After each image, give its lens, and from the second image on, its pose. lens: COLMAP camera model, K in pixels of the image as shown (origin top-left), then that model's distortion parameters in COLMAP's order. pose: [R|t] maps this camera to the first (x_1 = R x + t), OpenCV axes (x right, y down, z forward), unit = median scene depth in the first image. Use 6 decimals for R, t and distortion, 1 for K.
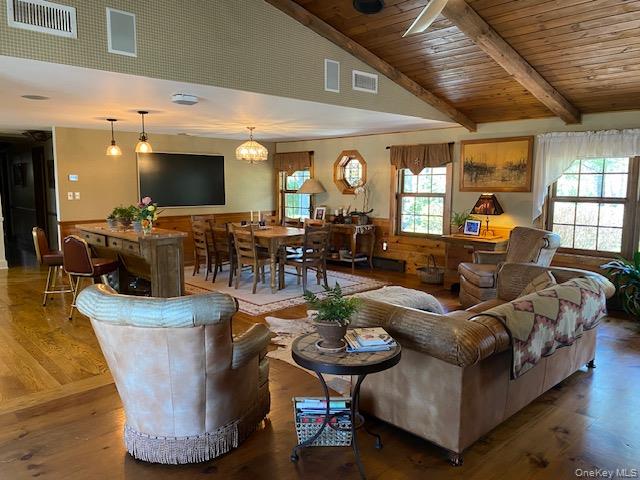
lens RADIAL K [[457.4, 0, 314.0], [0, 457.4, 241.3], [0, 0, 1]] dist [0.104776, -0.159846]
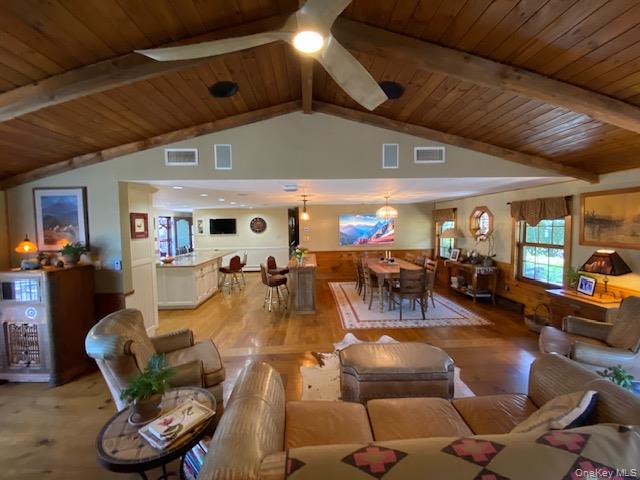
lens RADIAL K [[246.2, 0, 319.1], [0, 246.2, 239.4], [0, 0, 1]] dist [-0.001624, -0.015009]
pose [[0.757125, 0.024743, -0.652802, 0.205189], [-0.068209, 0.996815, -0.041327, -0.054042], [0.649700, 0.075816, 0.756401, 0.233699]]
